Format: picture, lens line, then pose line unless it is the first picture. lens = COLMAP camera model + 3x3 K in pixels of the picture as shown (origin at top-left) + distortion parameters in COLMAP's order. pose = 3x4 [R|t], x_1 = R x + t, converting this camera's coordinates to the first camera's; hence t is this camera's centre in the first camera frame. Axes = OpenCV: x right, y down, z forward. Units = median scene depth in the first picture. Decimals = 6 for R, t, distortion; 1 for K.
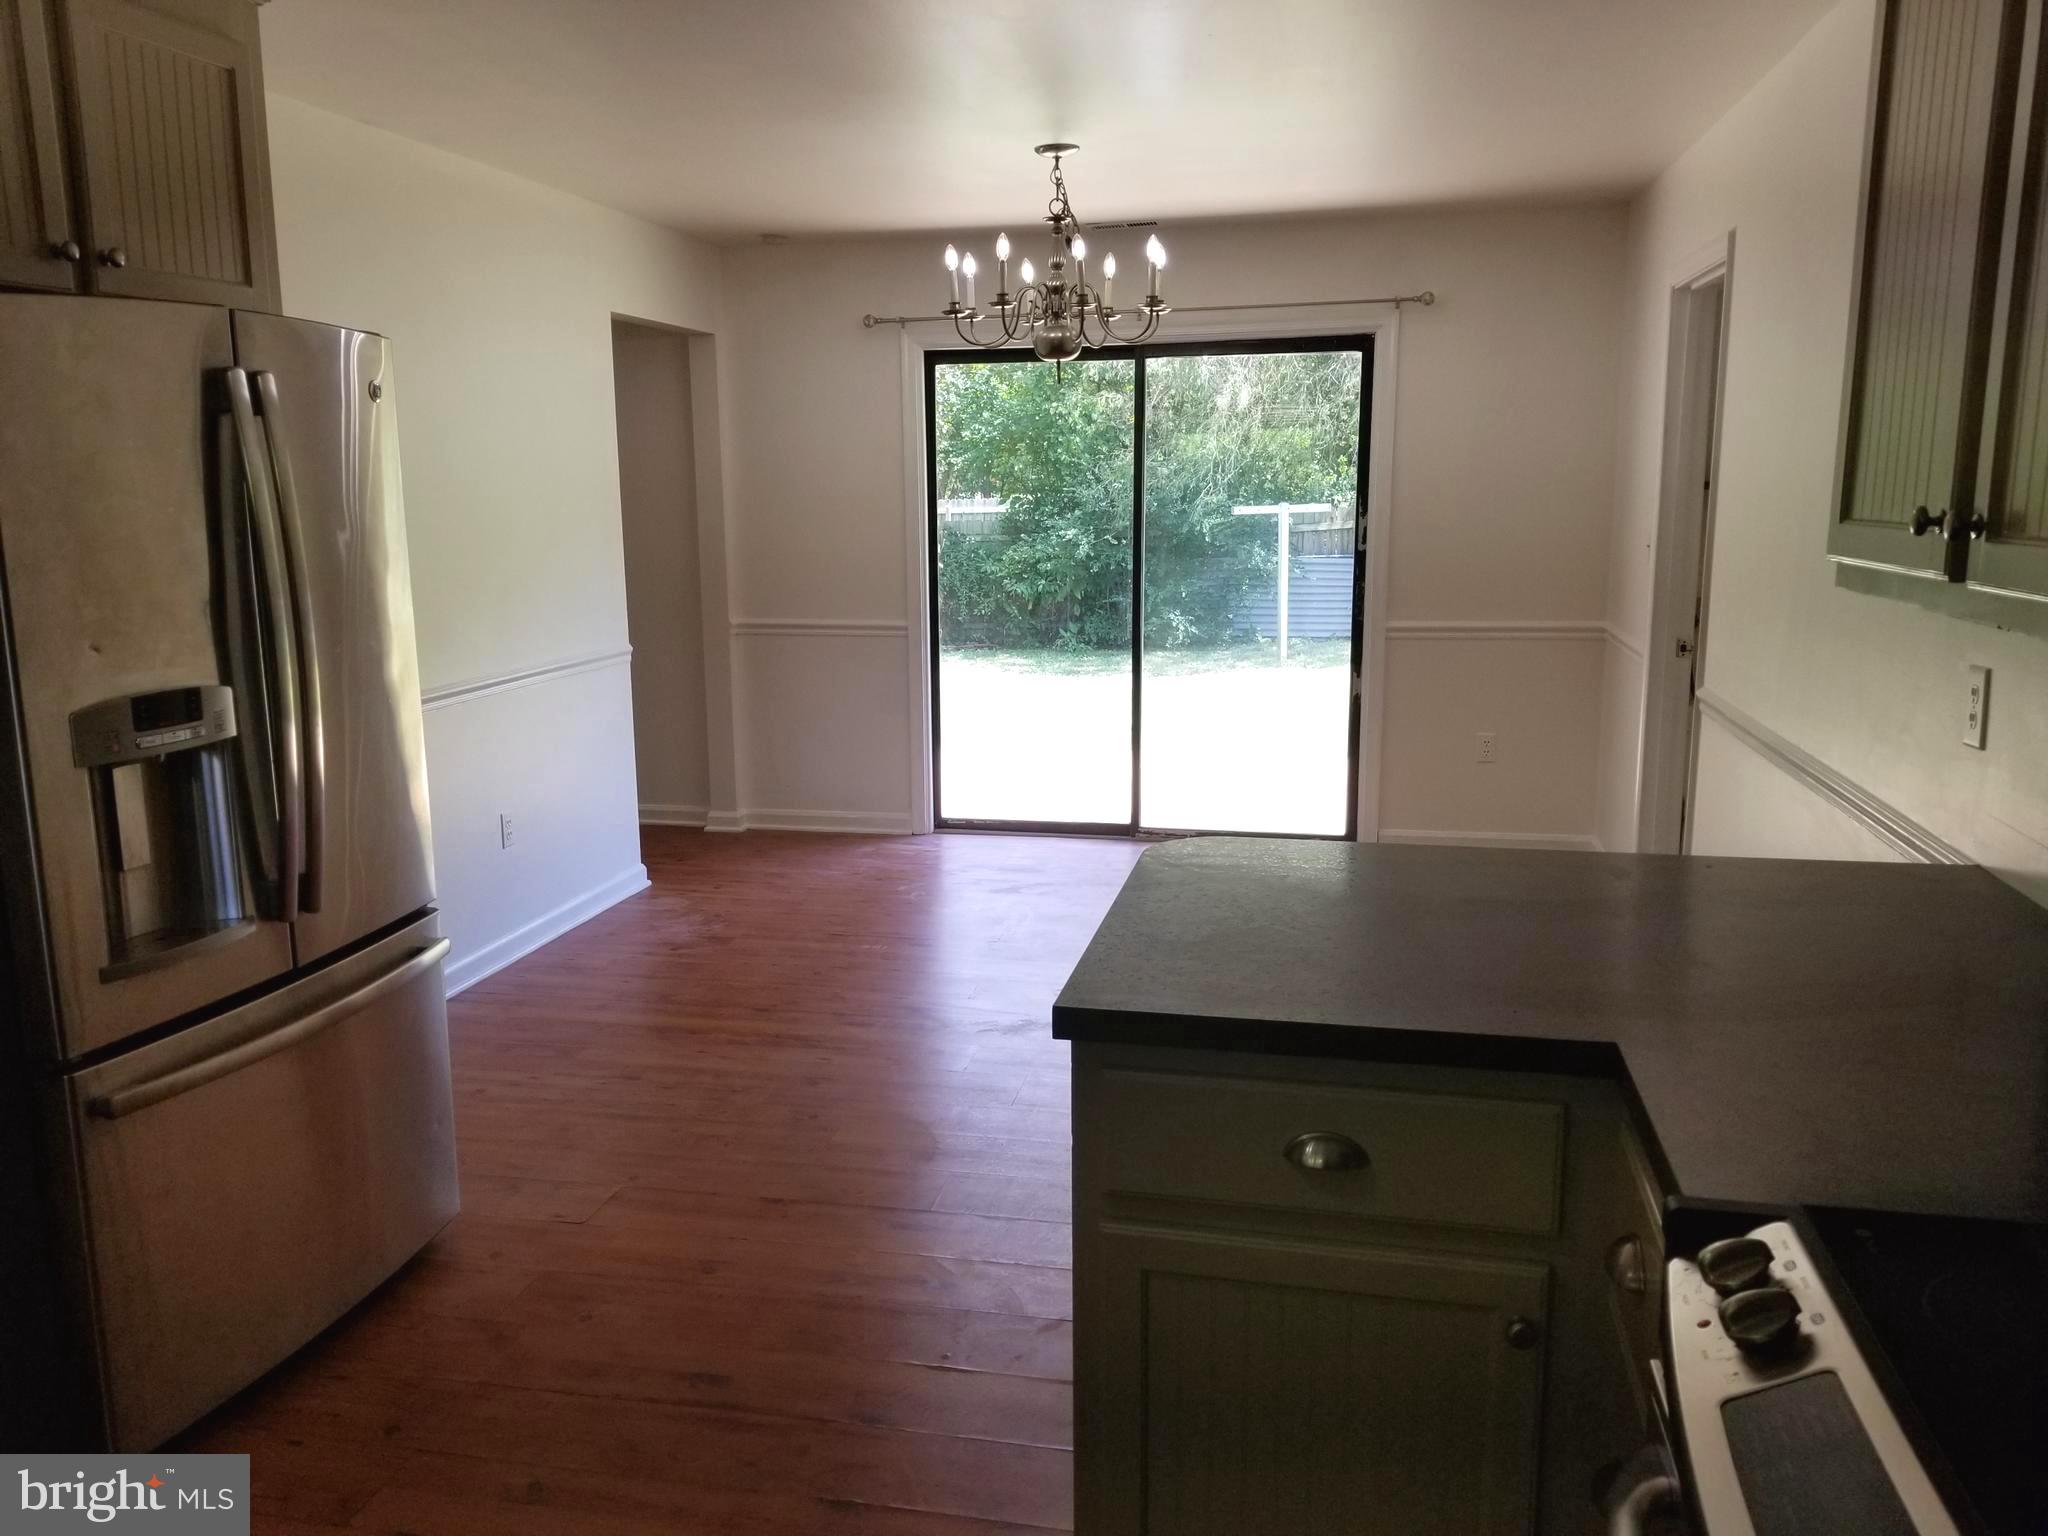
lens RADIAL K [[1573.5, 0, 1024.0], [0, 1573.5, 768.0], [0, 0, 1]] dist [0.004784, 0.001733]
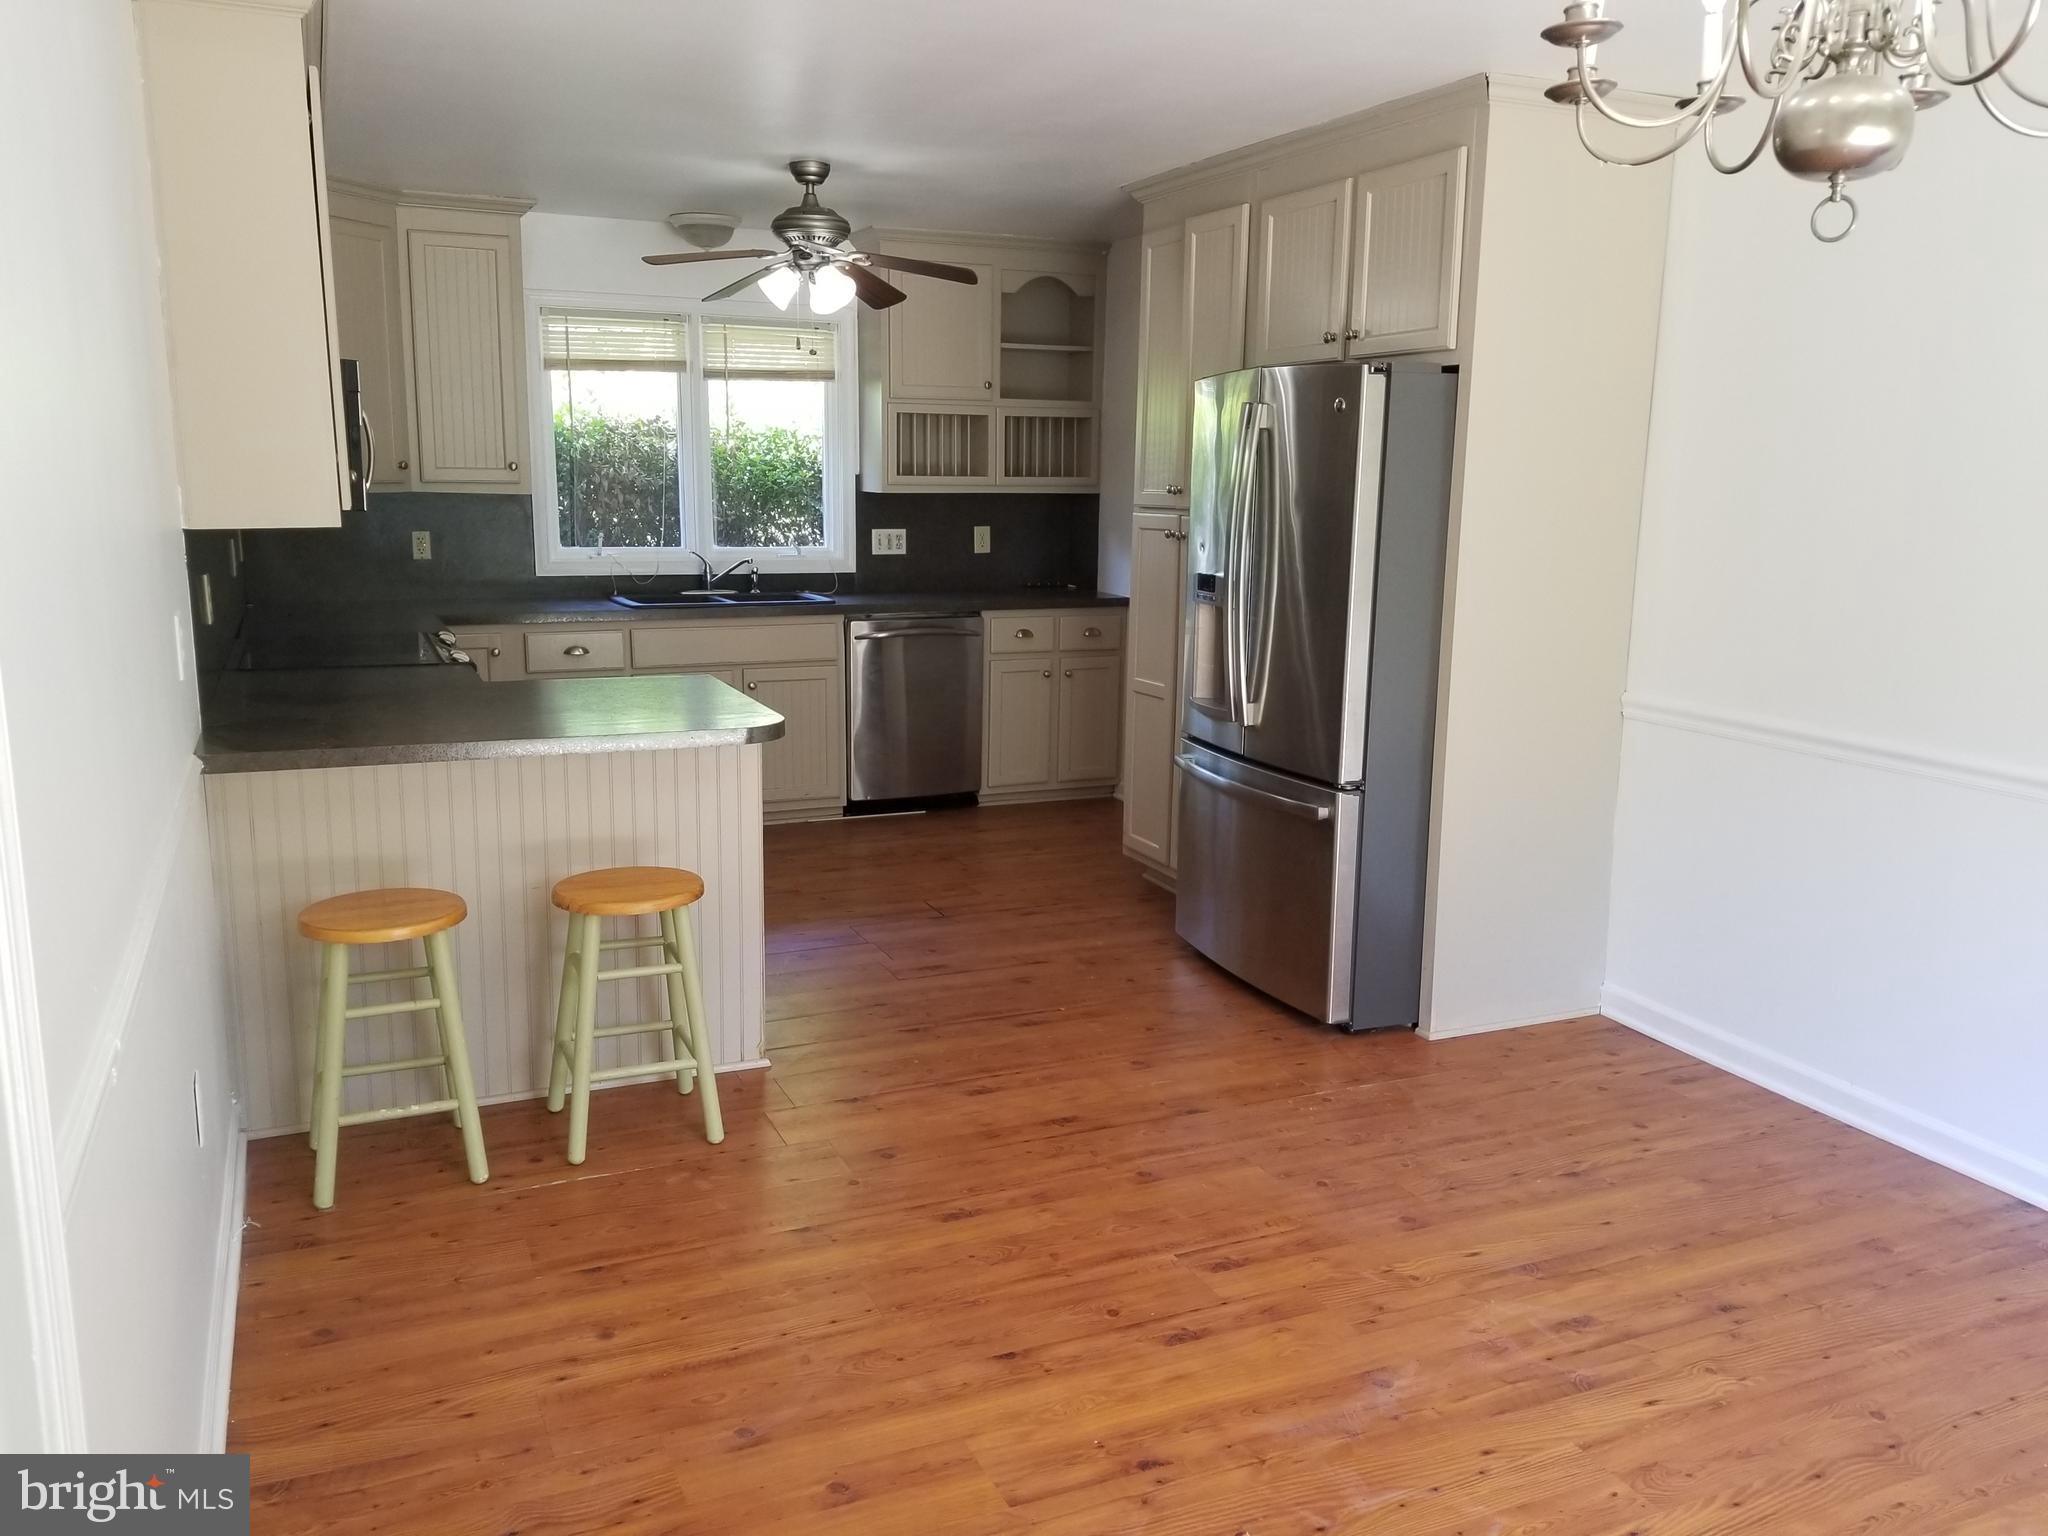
lens RADIAL K [[1573.5, 0, 1024.0], [0, 1573.5, 768.0], [0, 0, 1]] dist [0.004784, 0.001733]
pose [[-0.806394, 0.108595, -0.581322, 0.464178], [-0.121626, 0.931527, 0.342732, -0.265359], [0.578736, 0.347081, -0.737970, 1.373866]]
